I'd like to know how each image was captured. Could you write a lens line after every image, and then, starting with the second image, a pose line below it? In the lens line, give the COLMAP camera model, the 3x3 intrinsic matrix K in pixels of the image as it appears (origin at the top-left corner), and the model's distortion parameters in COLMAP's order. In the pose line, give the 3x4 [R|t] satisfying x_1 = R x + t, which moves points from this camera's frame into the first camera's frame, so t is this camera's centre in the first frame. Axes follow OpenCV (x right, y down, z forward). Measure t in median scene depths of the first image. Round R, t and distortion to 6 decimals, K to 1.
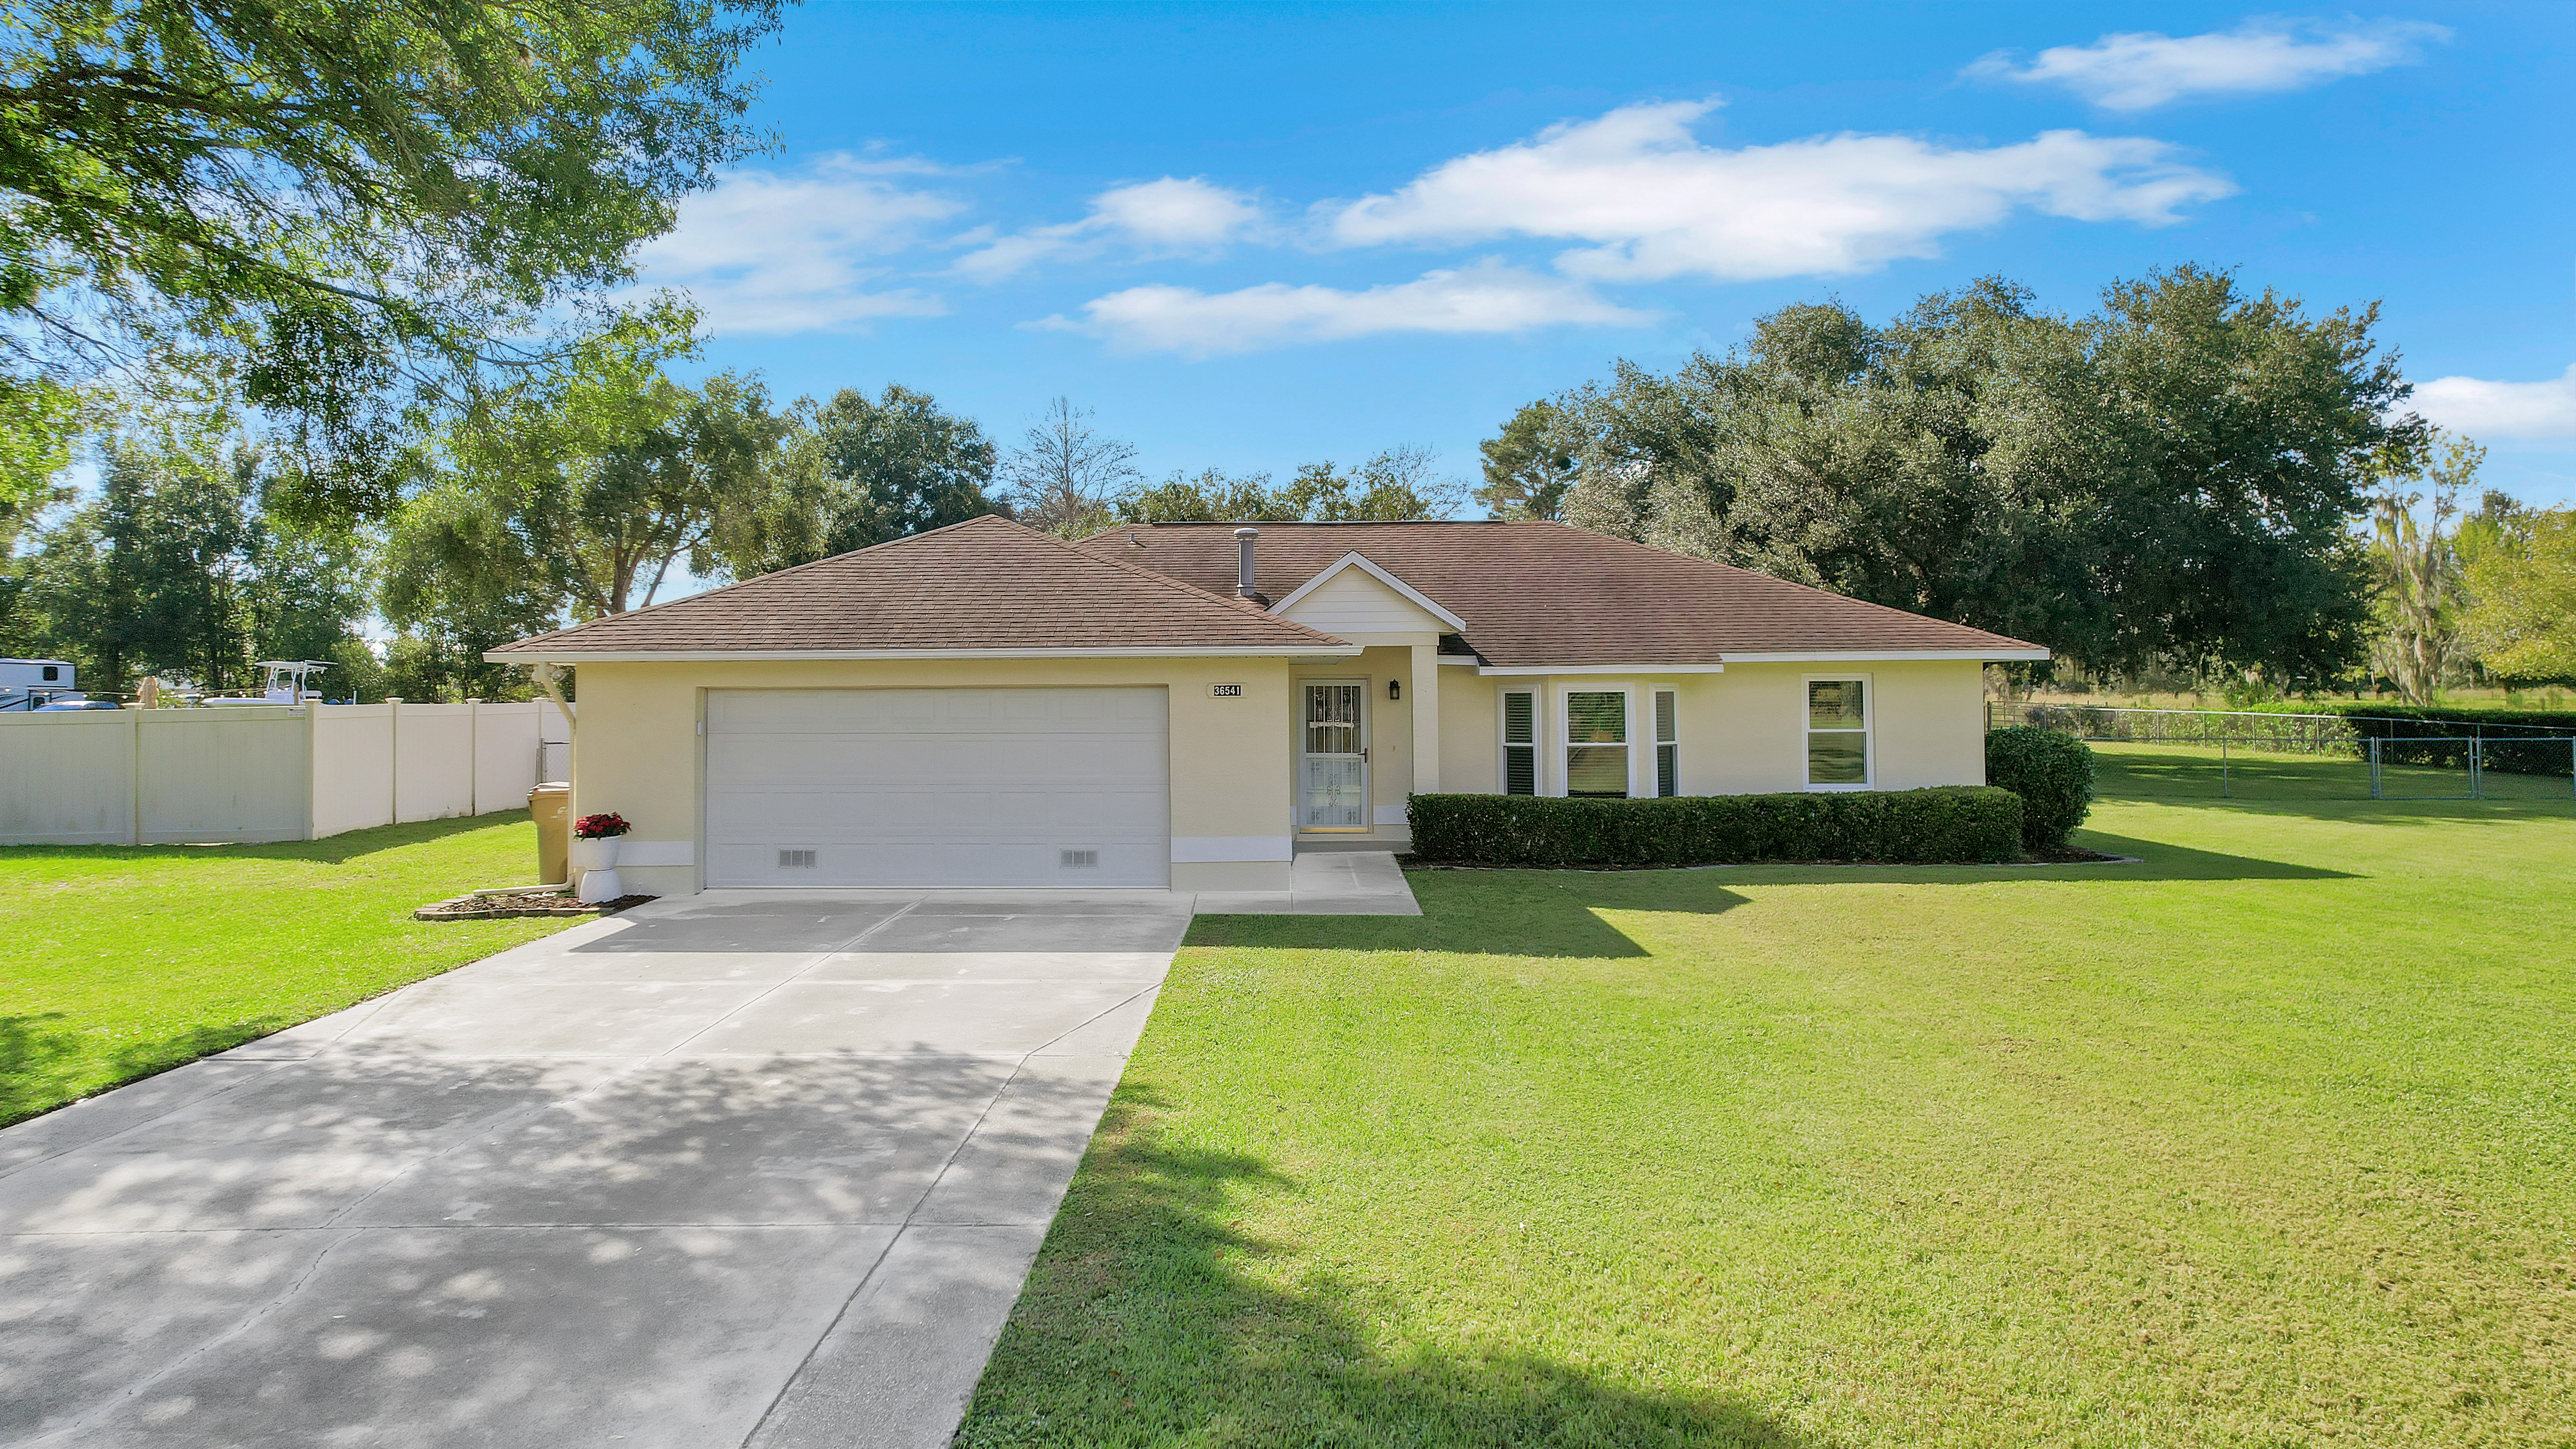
lens RADIAL K [[1671.0, 0, 1290.8], [0, 1671.0, 591.6], [0, 0, 1]] dist [-0.004970, -0.000178]
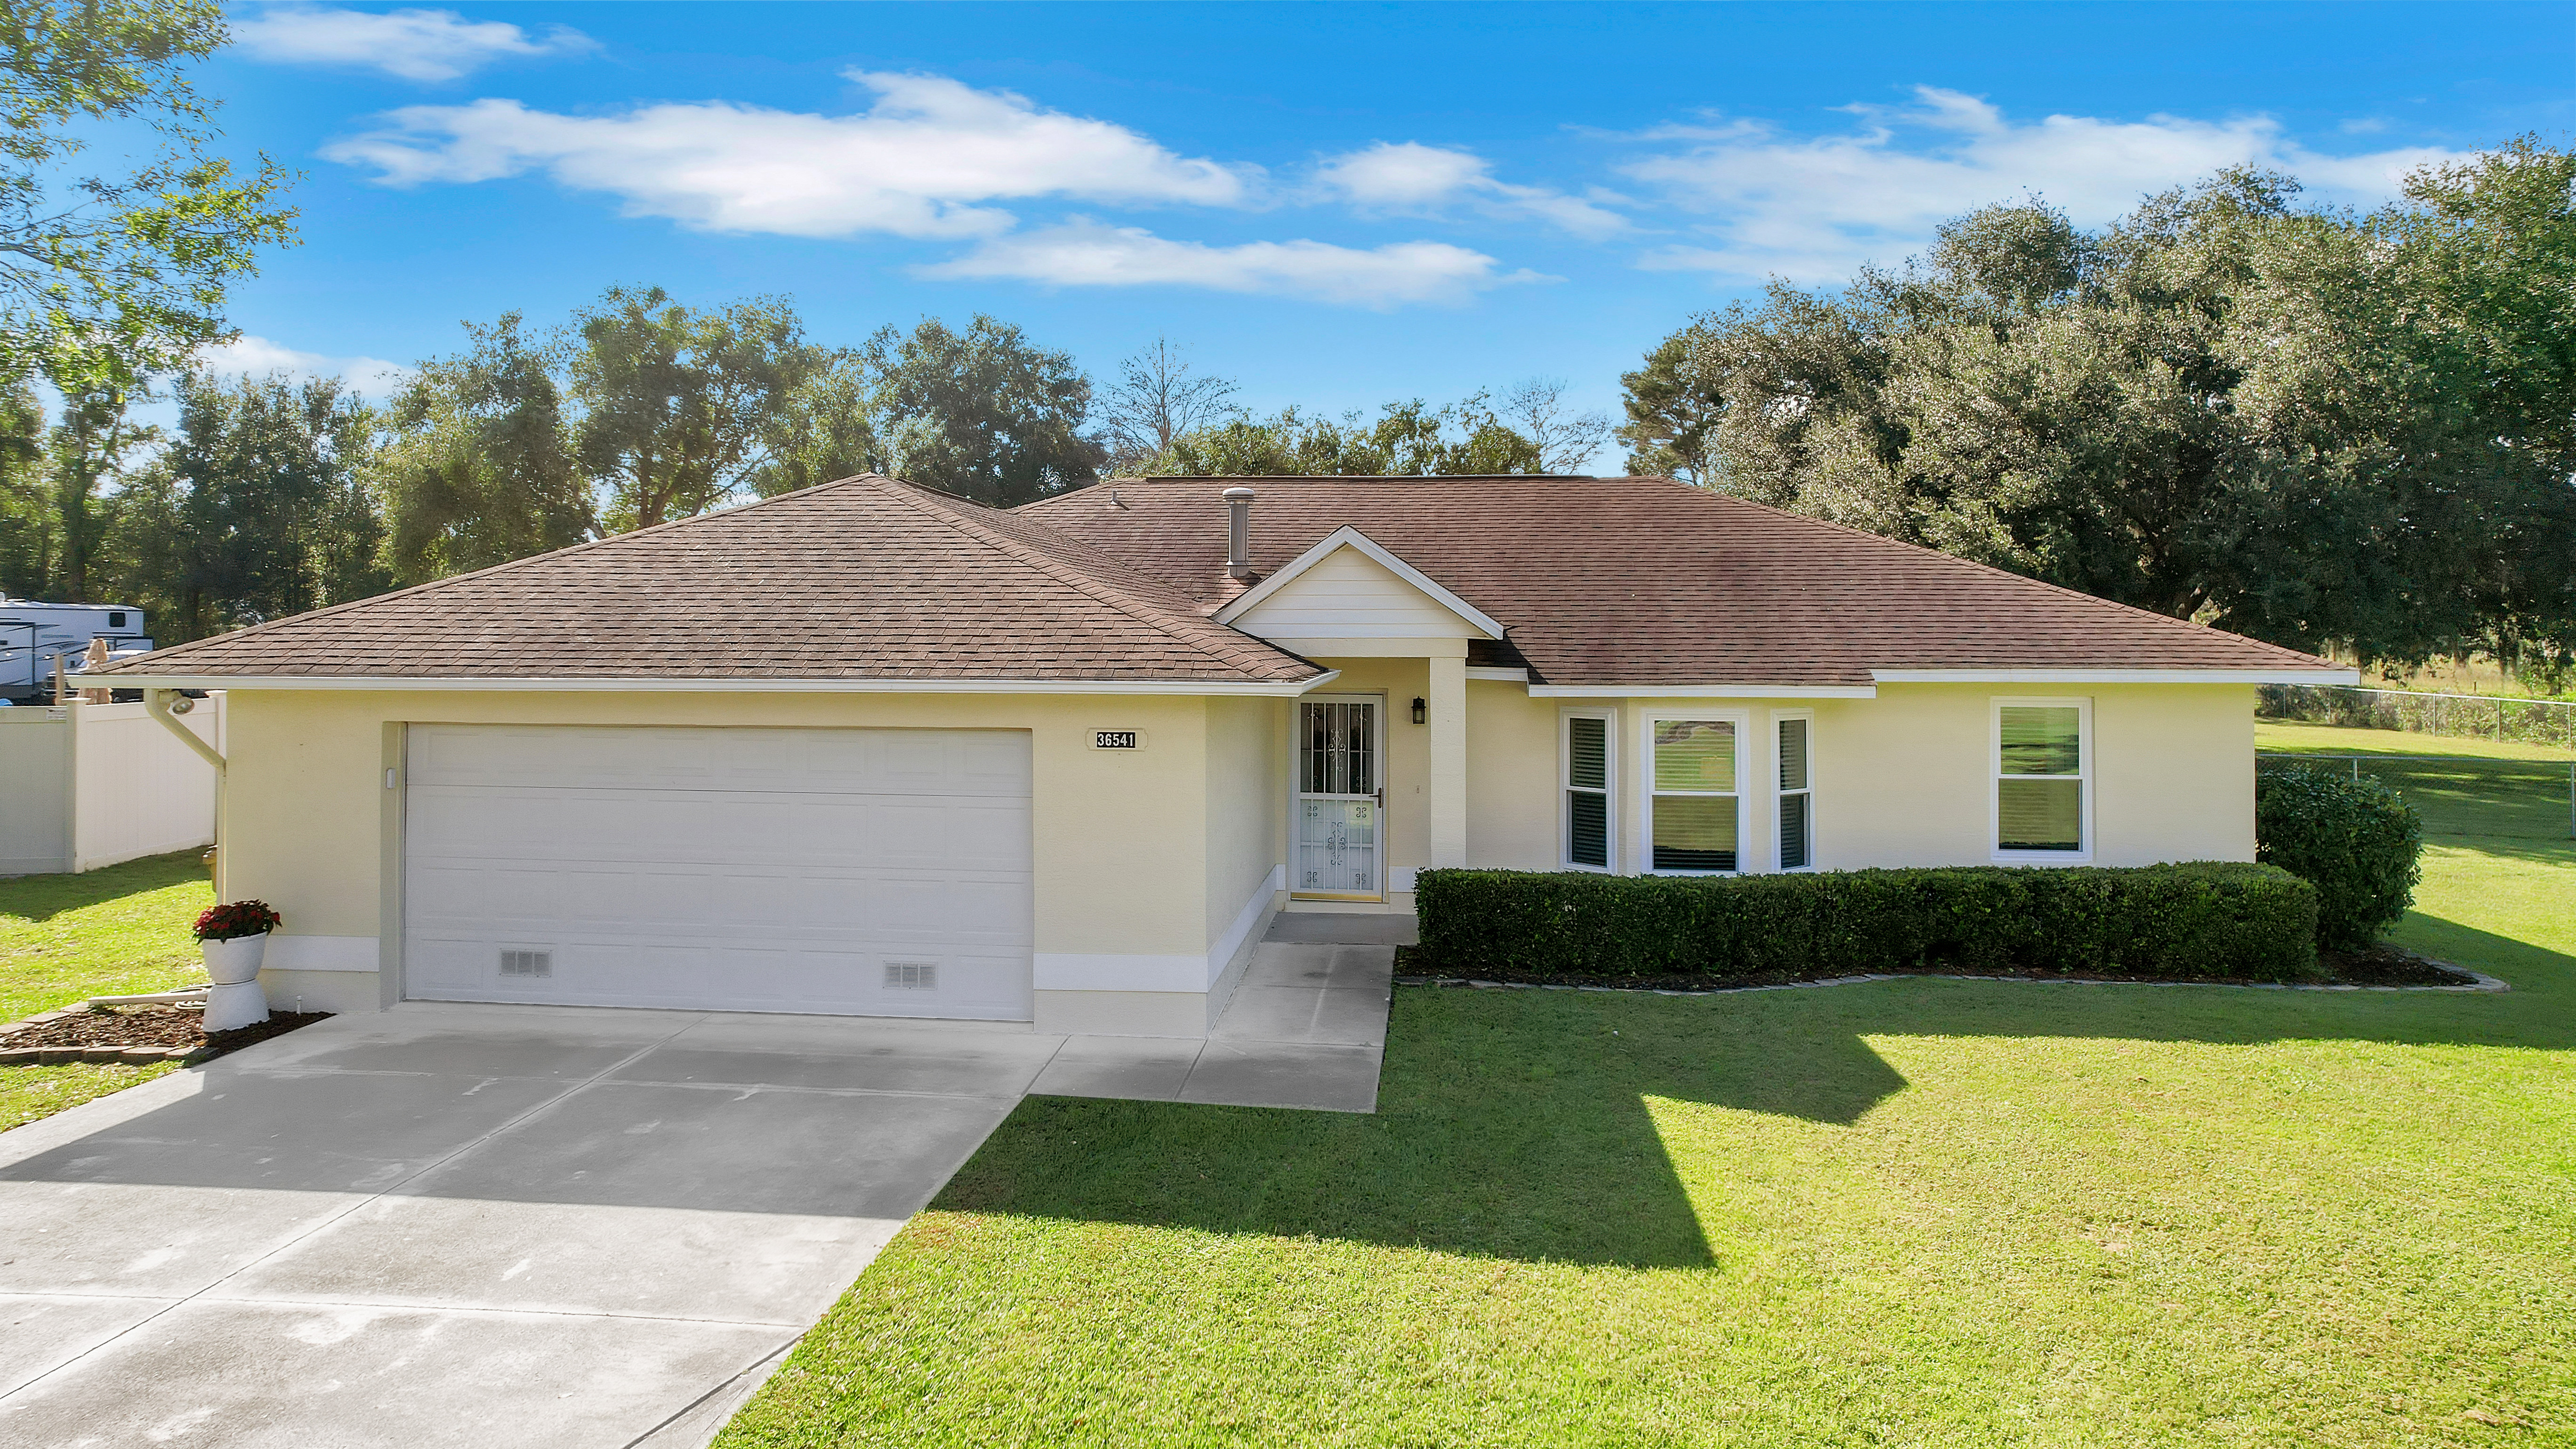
lens RADIAL K [[1703.3, 0, 1287.1], [0, 1703.3, 564.9], [0, 0, 1]] dist [-0.008741, -0.000210]
pose [[0.995375, 0.007551, -0.095768, 0.047094], [-0.005509, 0.999752, 0.021565, -0.013323], [0.095908, -0.020938, 0.995170, 0.154022]]
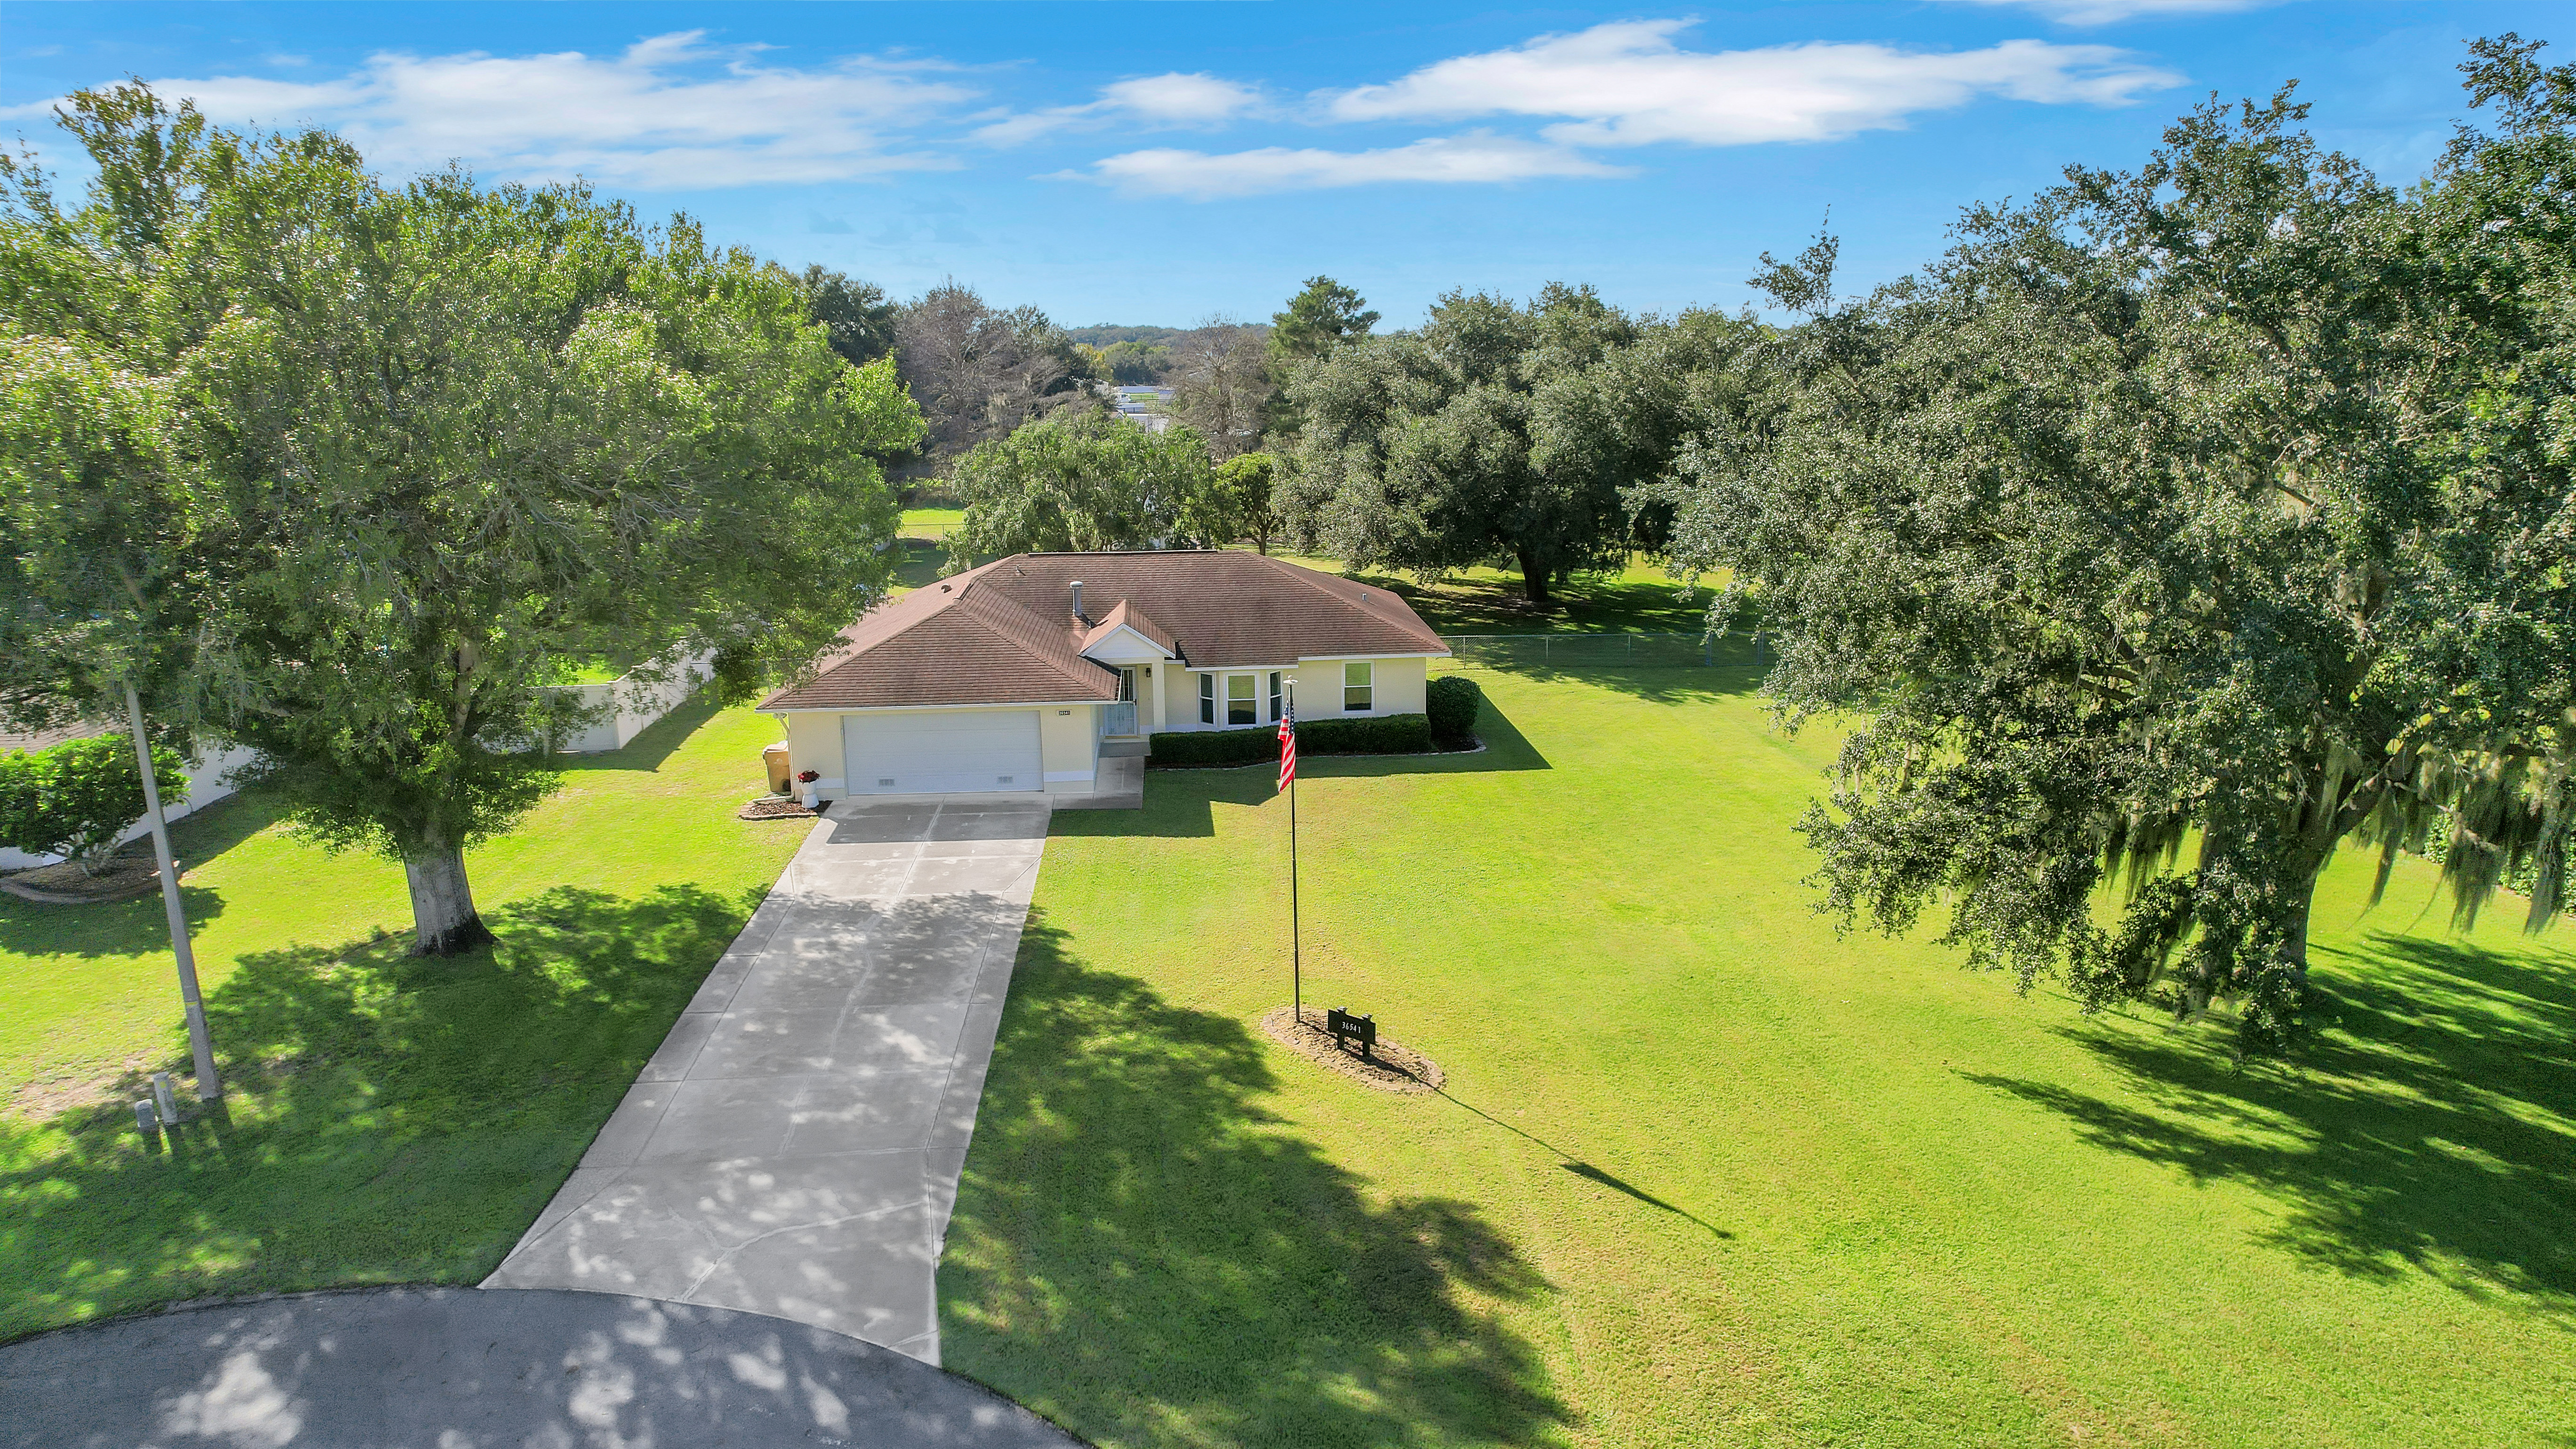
lens RADIAL K [[1602.1, 0, 1288.0], [0, 1602.1, 724.5], [0, 0, 1]] dist [-0.032685, 0.053806]
pose [[0.996947, -0.020166, 0.075432, 0.052166], [-0.002139, 0.958654, 0.284565, -0.279851], [-0.078052, -0.283858, 0.955684, -0.591653]]
